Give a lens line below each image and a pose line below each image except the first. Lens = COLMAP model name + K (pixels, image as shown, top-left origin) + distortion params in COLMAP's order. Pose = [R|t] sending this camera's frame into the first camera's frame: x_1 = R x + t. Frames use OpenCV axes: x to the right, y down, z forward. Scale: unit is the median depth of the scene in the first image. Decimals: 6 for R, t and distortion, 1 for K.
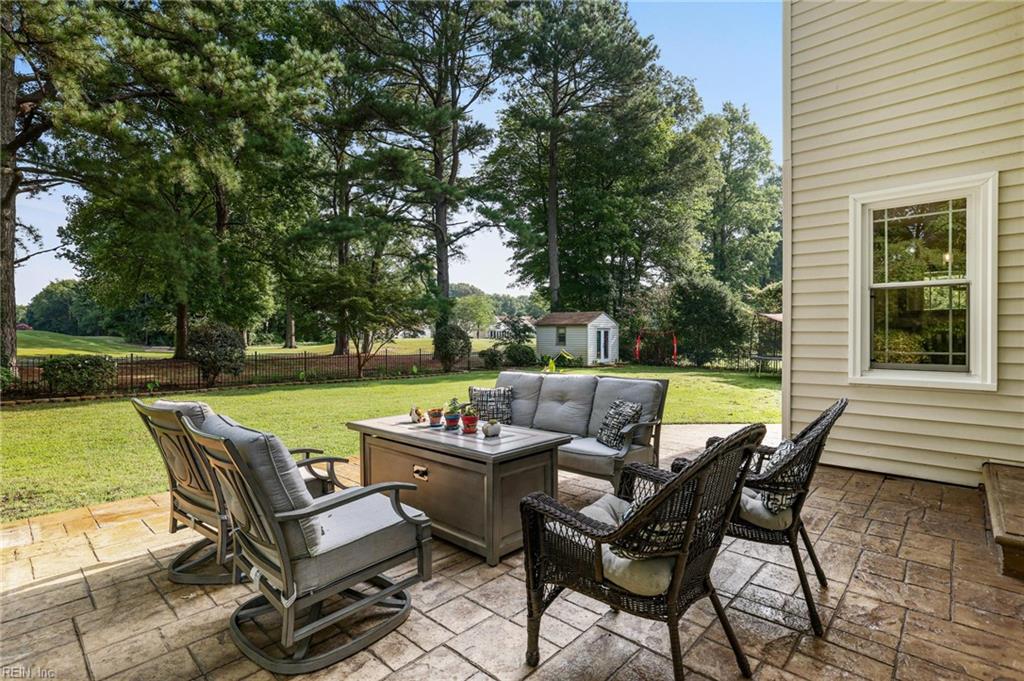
lens RADIAL K [[487.5, 0, 512.0], [0, 487.5, 340.5], [0, 0, 1]] dist [-0.028433, 0.000673]
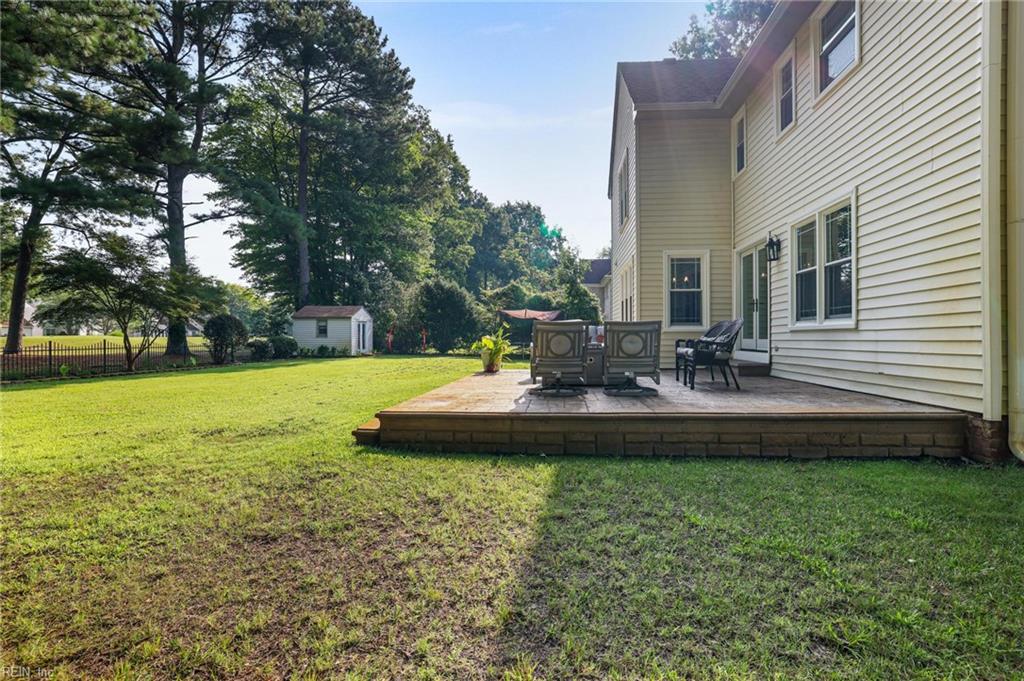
lens RADIAL K [[487.5, 0, 512.0], [0, 487.5, 340.5], [0, 0, 1]] dist [-0.028433, 0.000673]
pose [[0.798831, -0.009208, 0.601485, -0.198782], [0.009801, 0.999949, 0.002292, 0.018197], [-0.601475, 0.004064, 0.798881, -0.066774]]
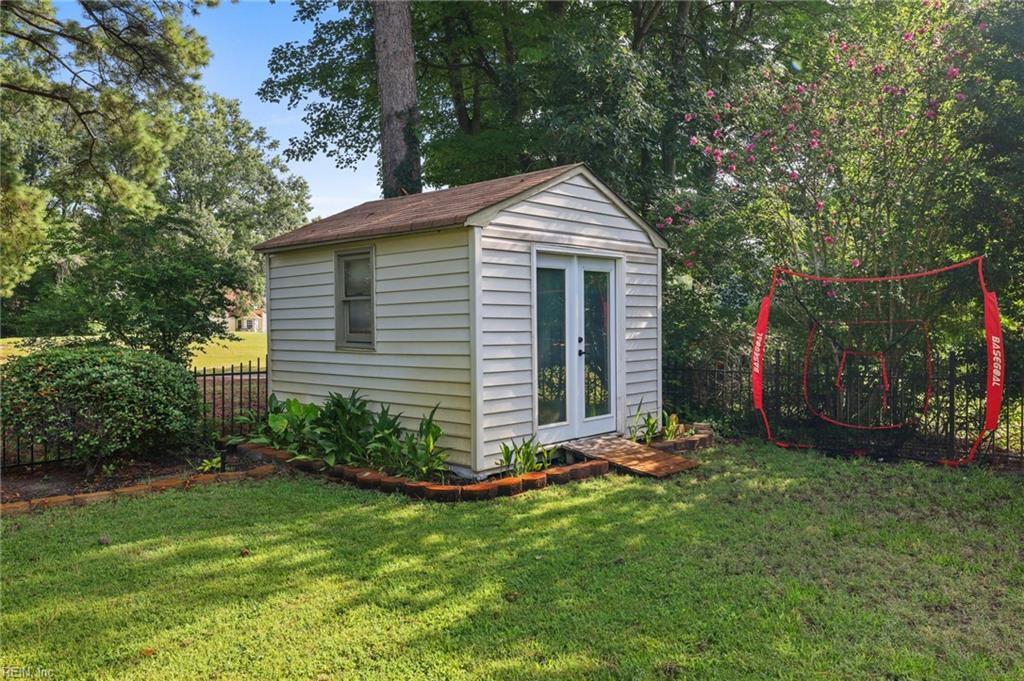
lens RADIAL K [[749.8, 0, 512.0], [0, 749.8, 340.5], [0, 0, 1]] dist [0.001794, 0.000170]
pose [[0.999846, -0.012806, 0.012040, 0.159064], [0.012732, 0.999900, 0.006206, 0.004828], [-0.012118, -0.006052, 0.999908, 0.716707]]
